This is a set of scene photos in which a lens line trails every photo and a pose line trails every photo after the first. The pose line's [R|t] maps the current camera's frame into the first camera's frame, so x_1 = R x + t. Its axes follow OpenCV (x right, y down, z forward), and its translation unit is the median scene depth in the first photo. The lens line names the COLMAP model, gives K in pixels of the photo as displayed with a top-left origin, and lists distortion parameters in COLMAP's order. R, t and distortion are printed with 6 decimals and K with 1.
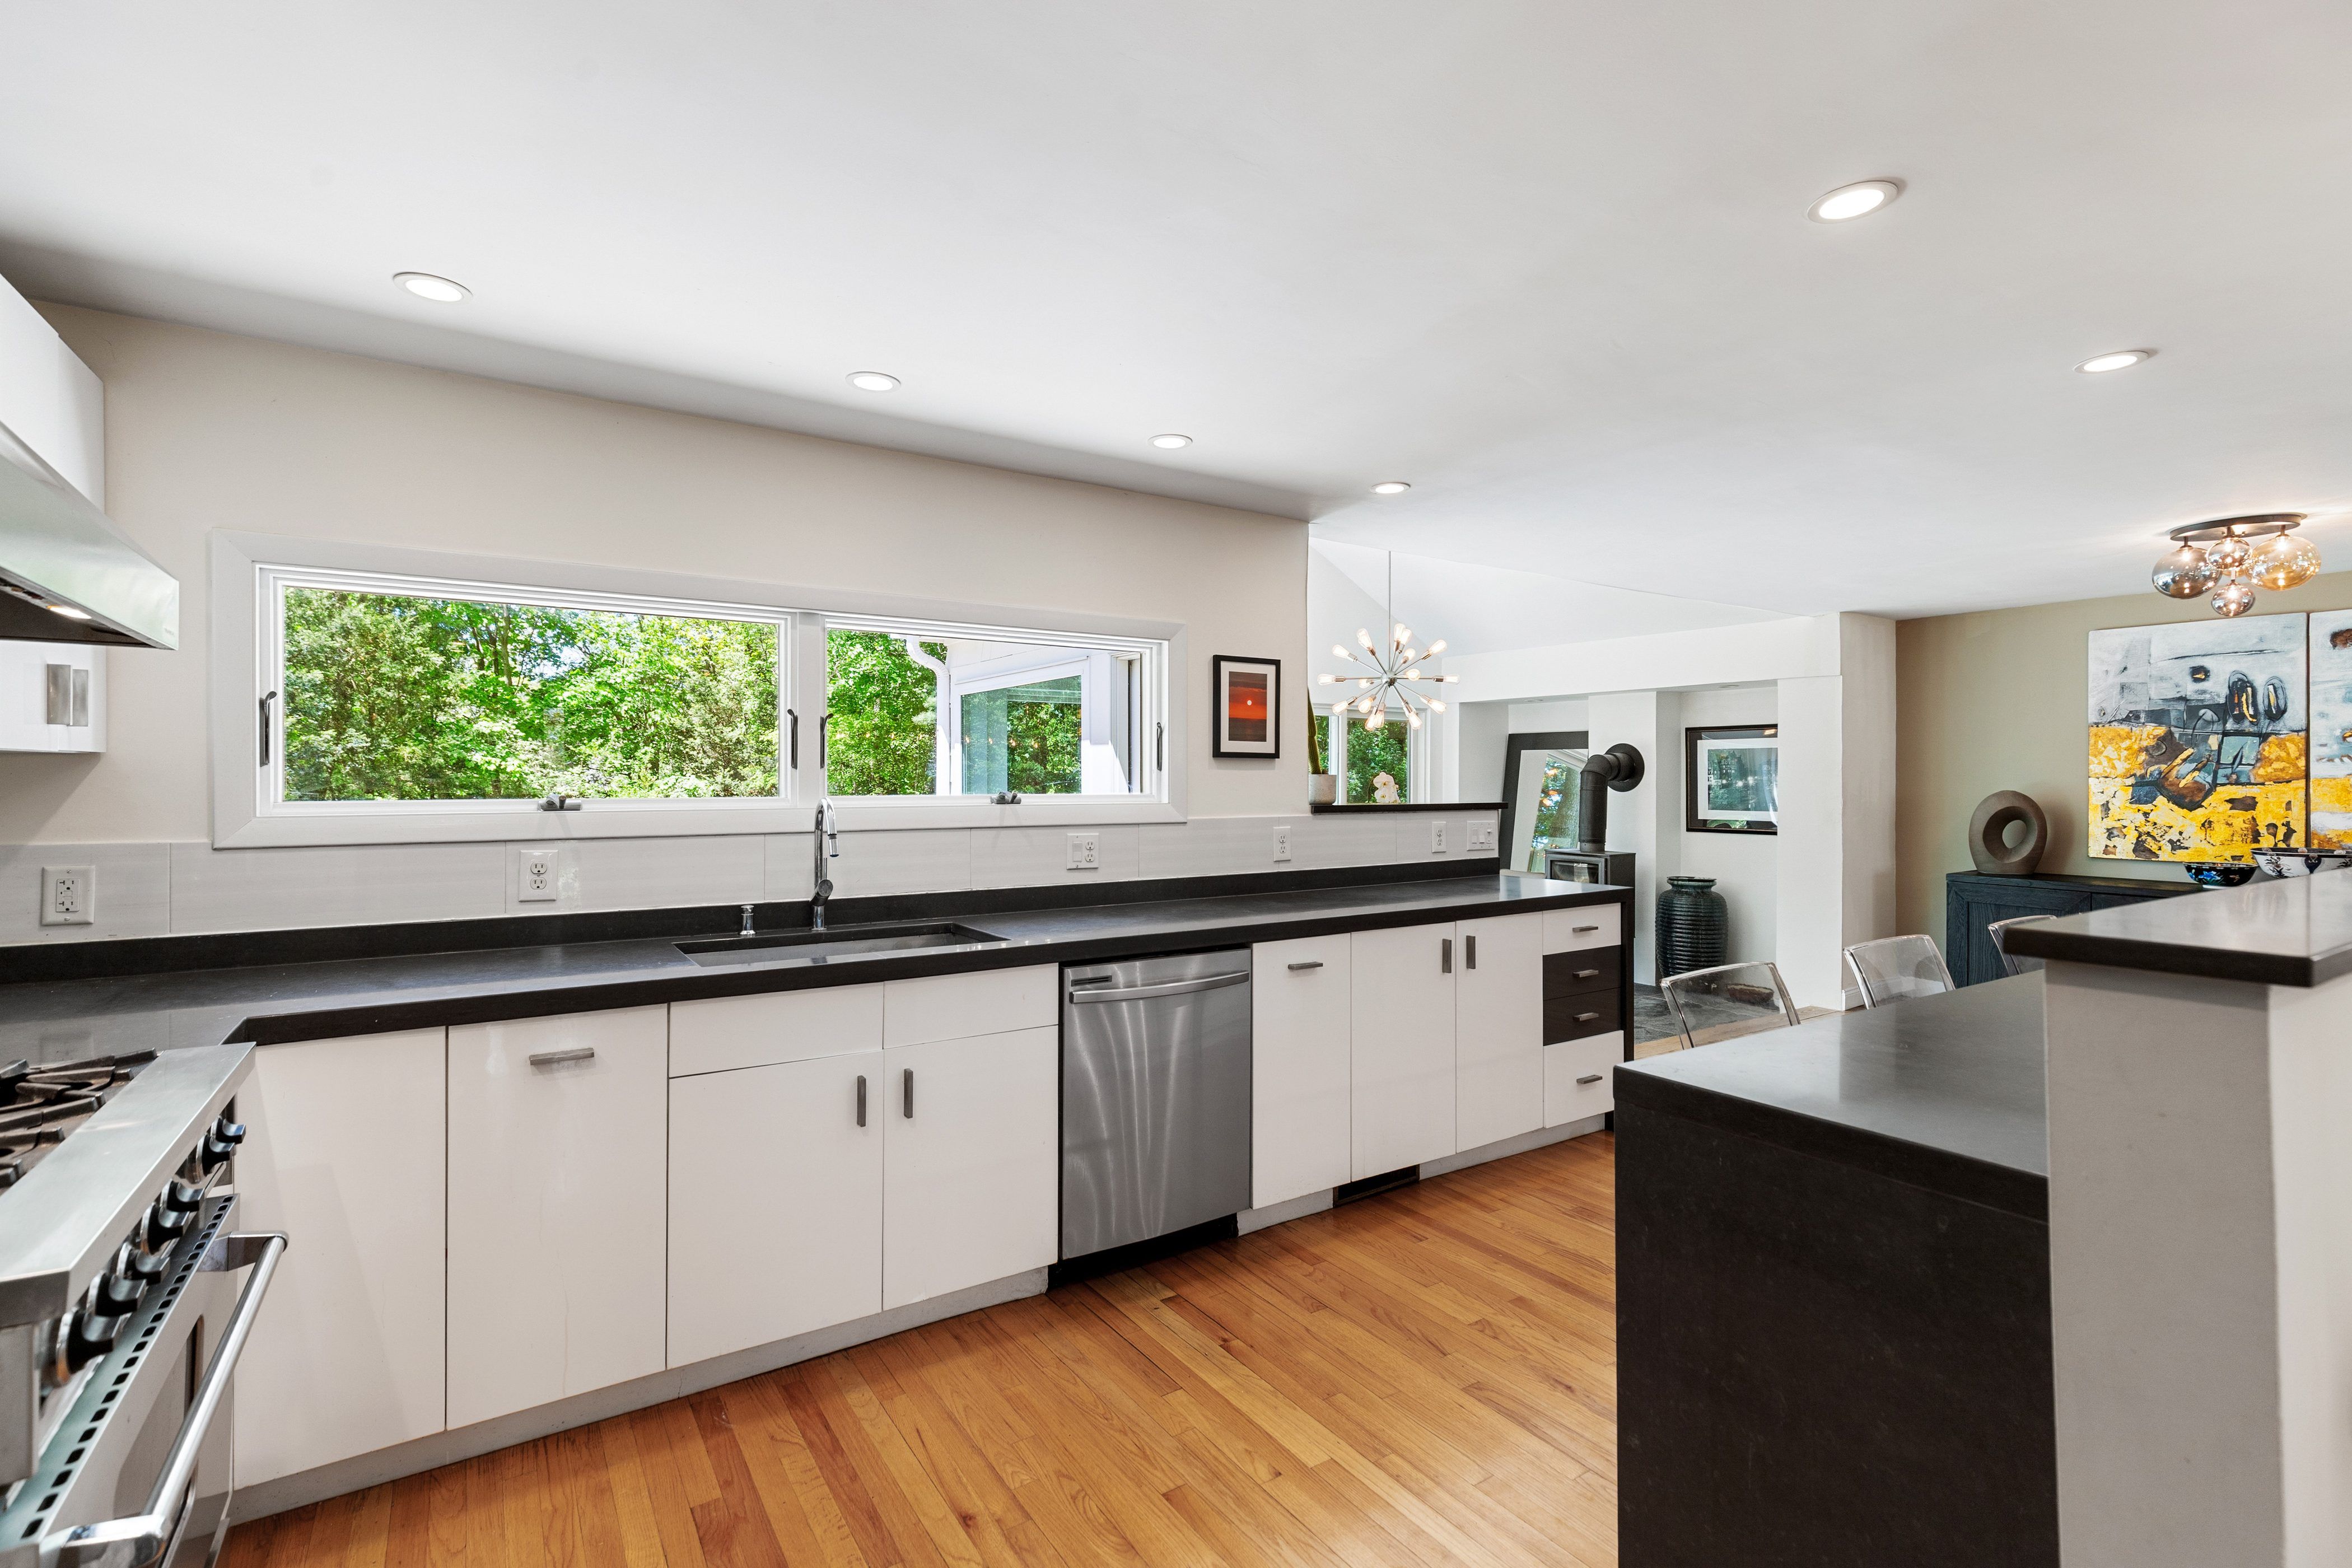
lens RADIAL K [[1065.1, 0, 1180.0], [0, 1065.1, 776.5], [0, 0, 1]] dist [0.010454, -0.000341]
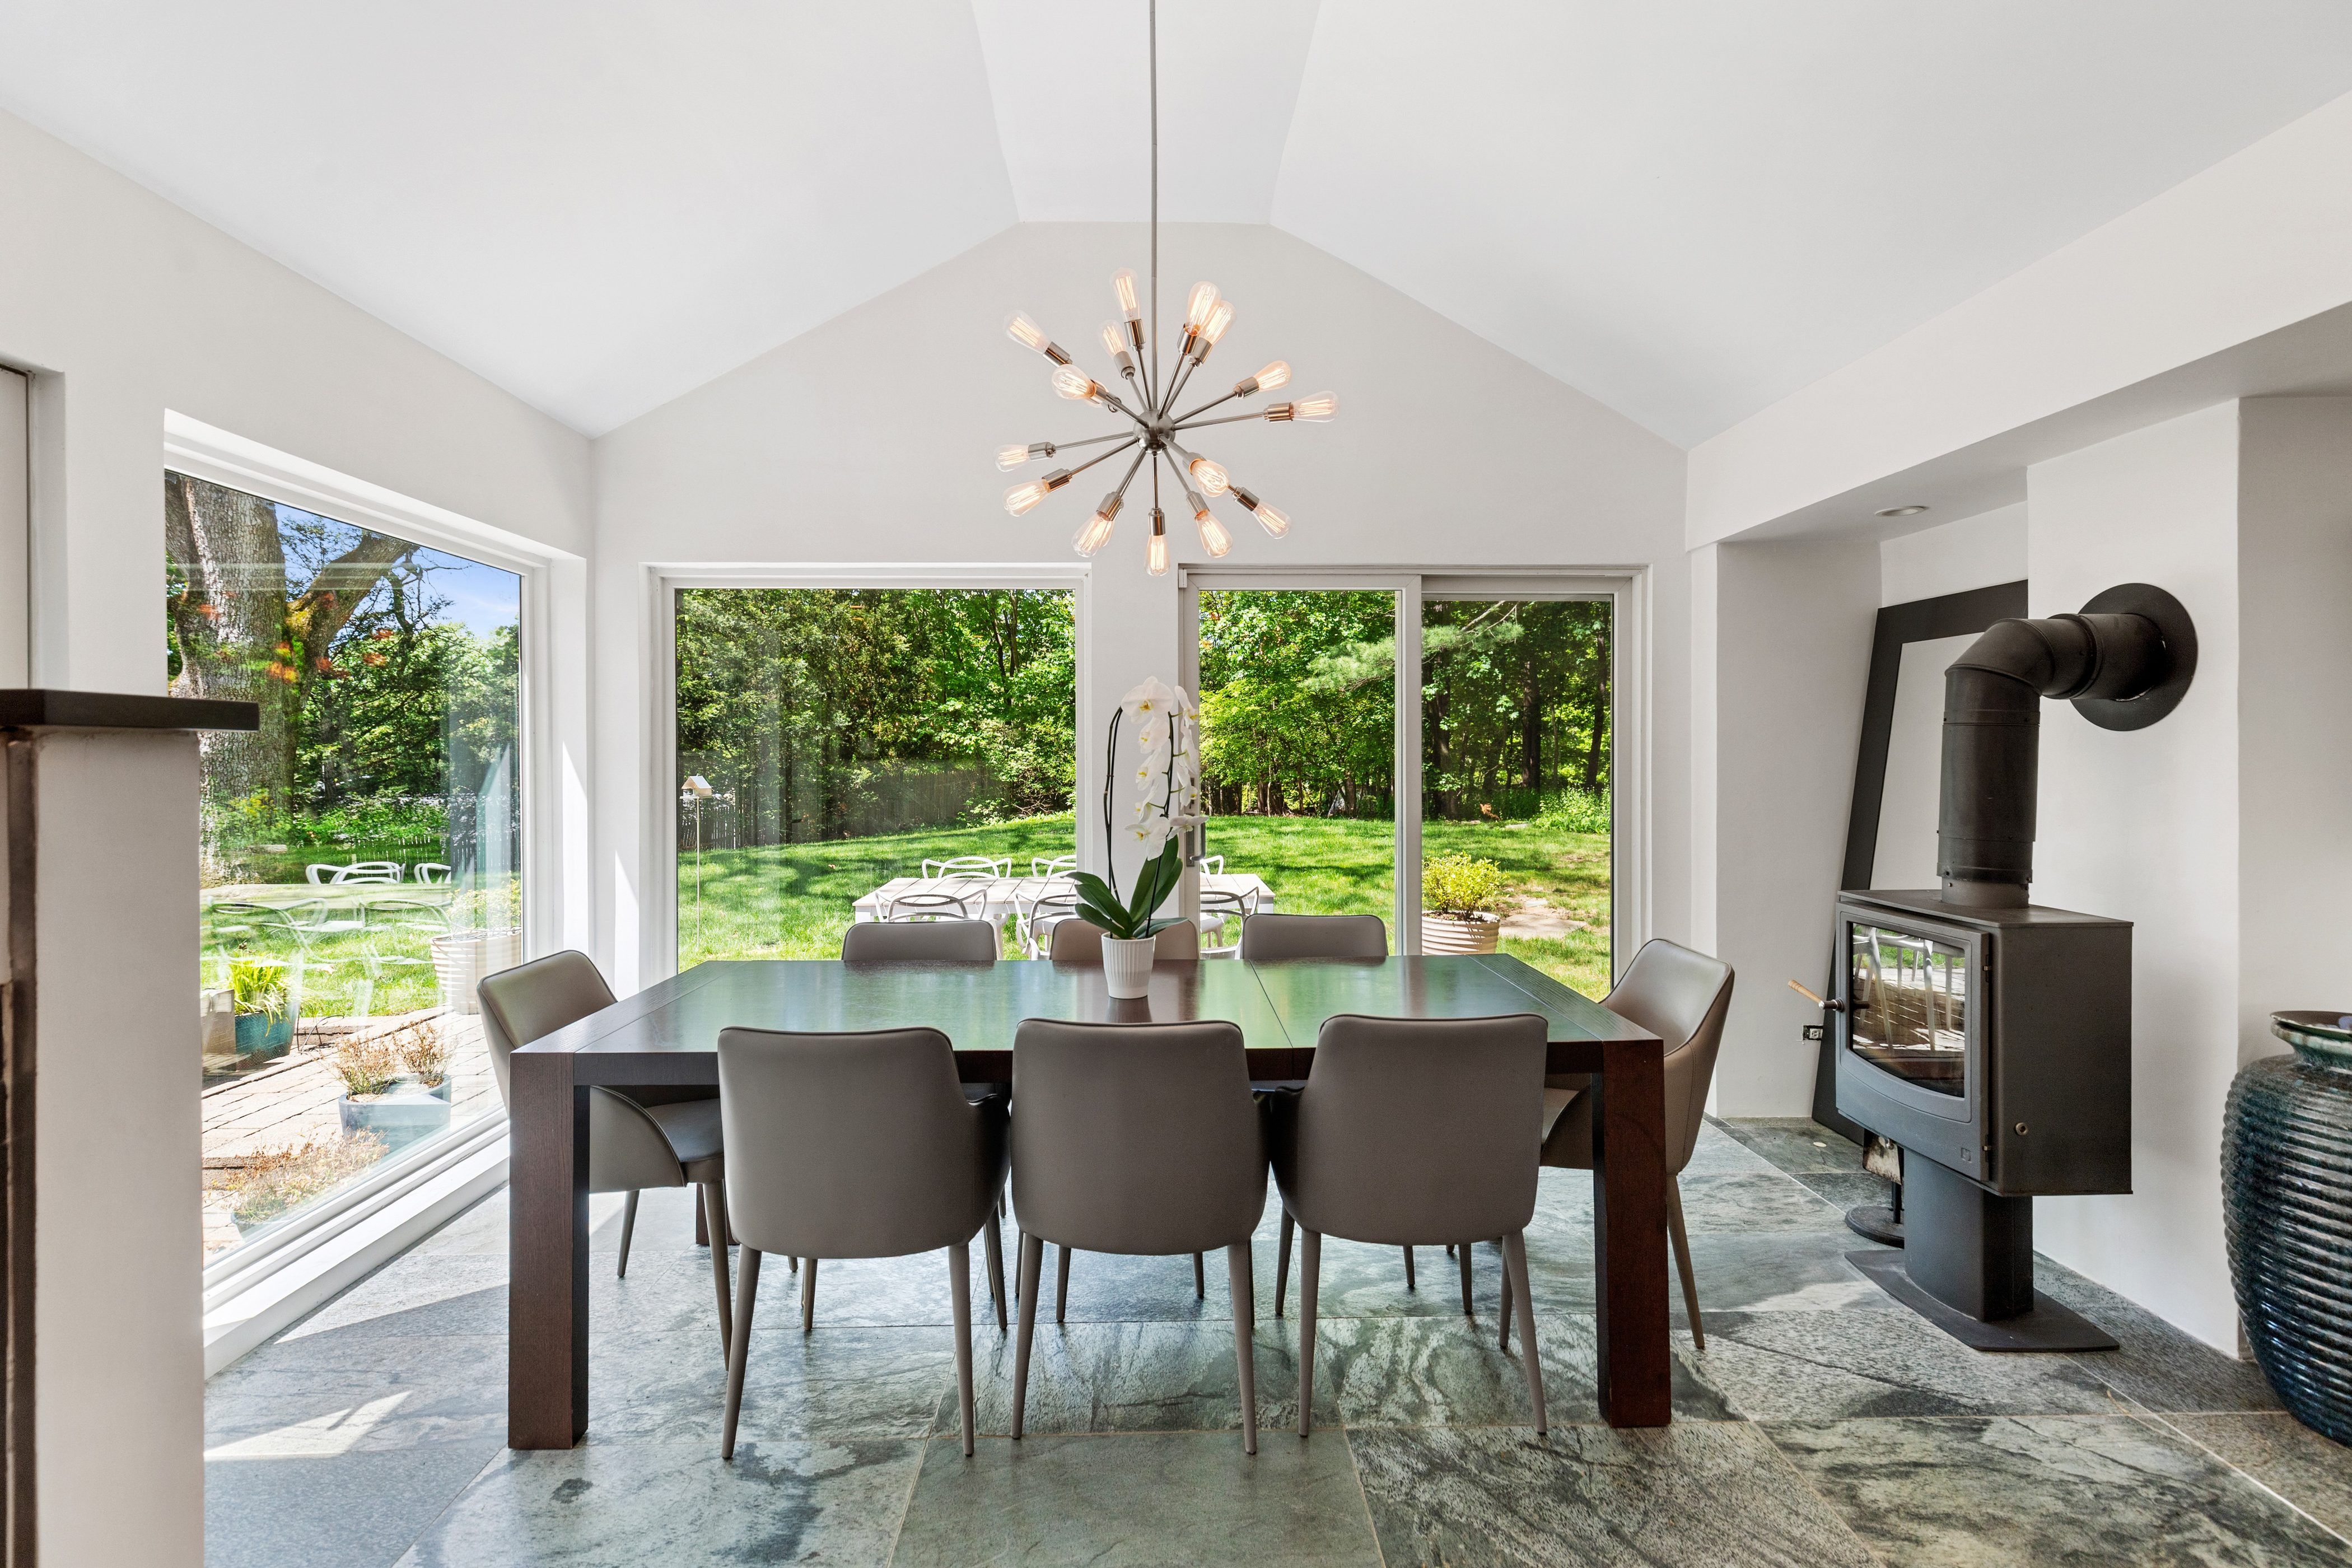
lens RADIAL K [[1061.5, 0, 1177.3], [0, 1061.5, 768.0], [0, 0, 1]] dist [0.001958, 0.000140]
pose [[0.854034, -0.000502, -0.520216, 0.777396], [0.005846, 0.999946, 0.008632, 0.049952], [0.520184, -0.010413, 0.853991, 1.316099]]
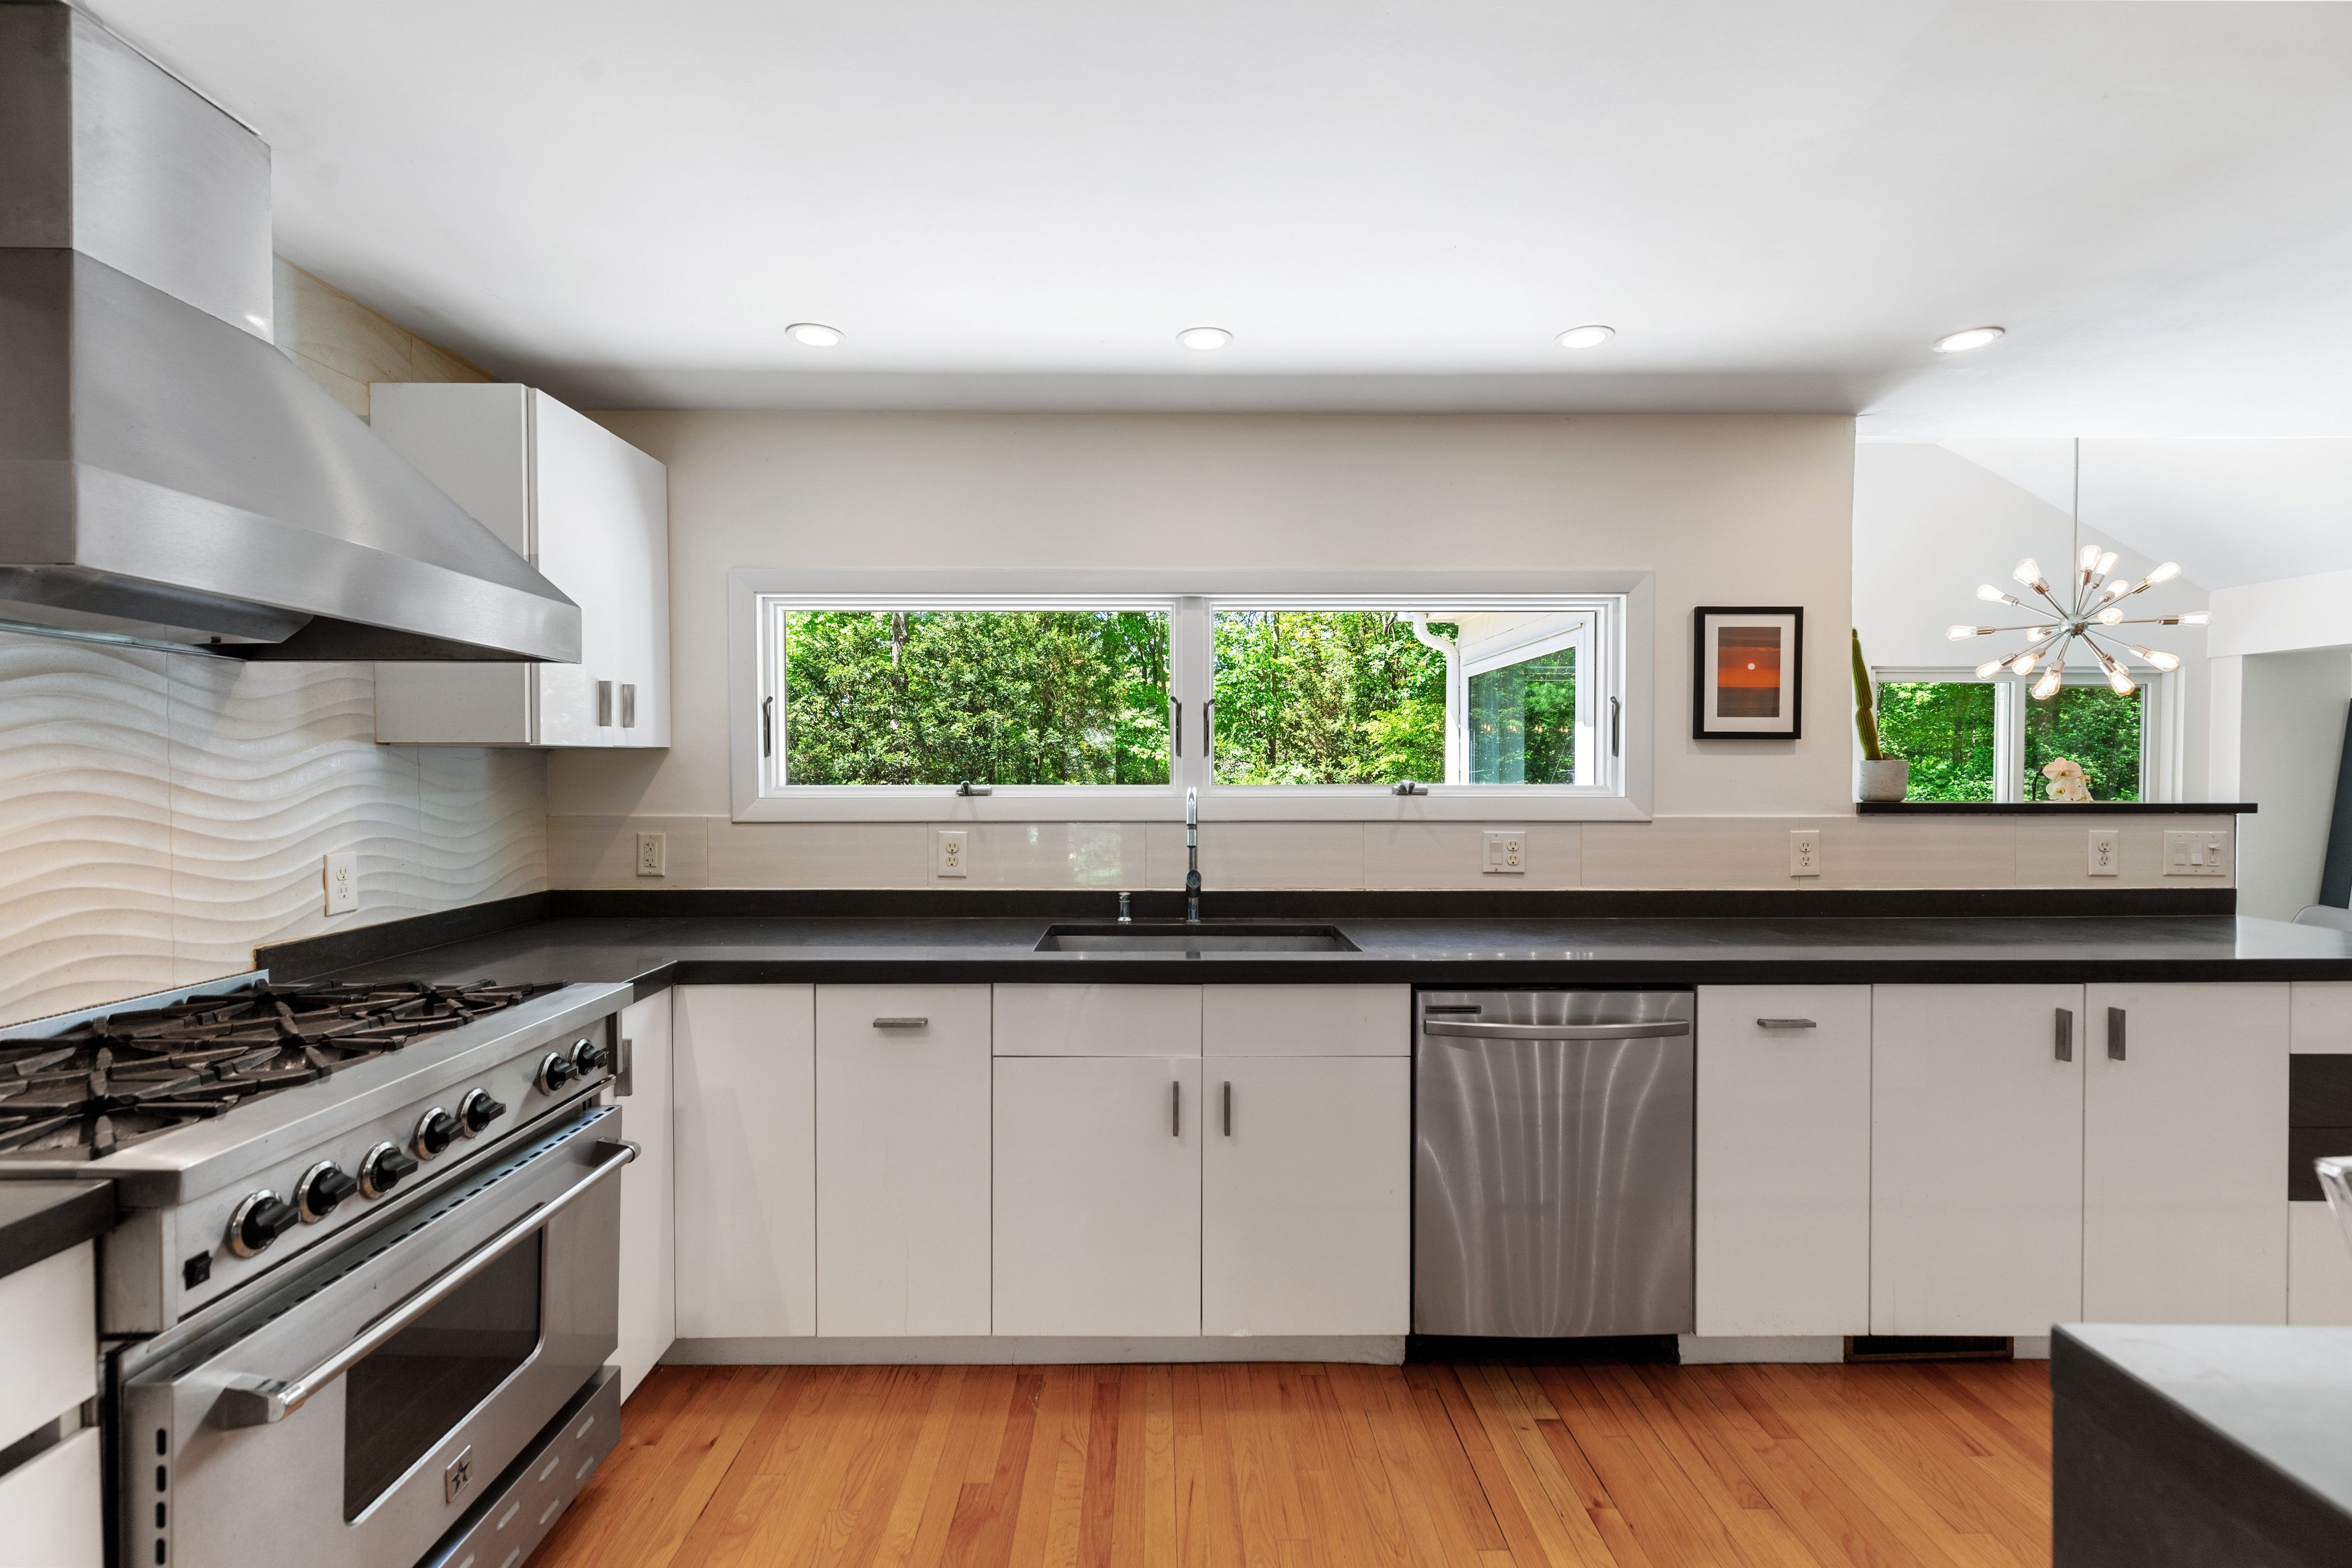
lens RADIAL K [[1059.6, 0, 1176.0], [0, 1059.6, 784.0], [0, 0, 1]] dist [0.008401, -0.000378]
pose [[0.842480, 0.008068, -0.538668, 0.148883], [0.001450, 0.999850, 0.017243, 0.001117], [0.538726, -0.015308, 0.842342, 0.159282]]
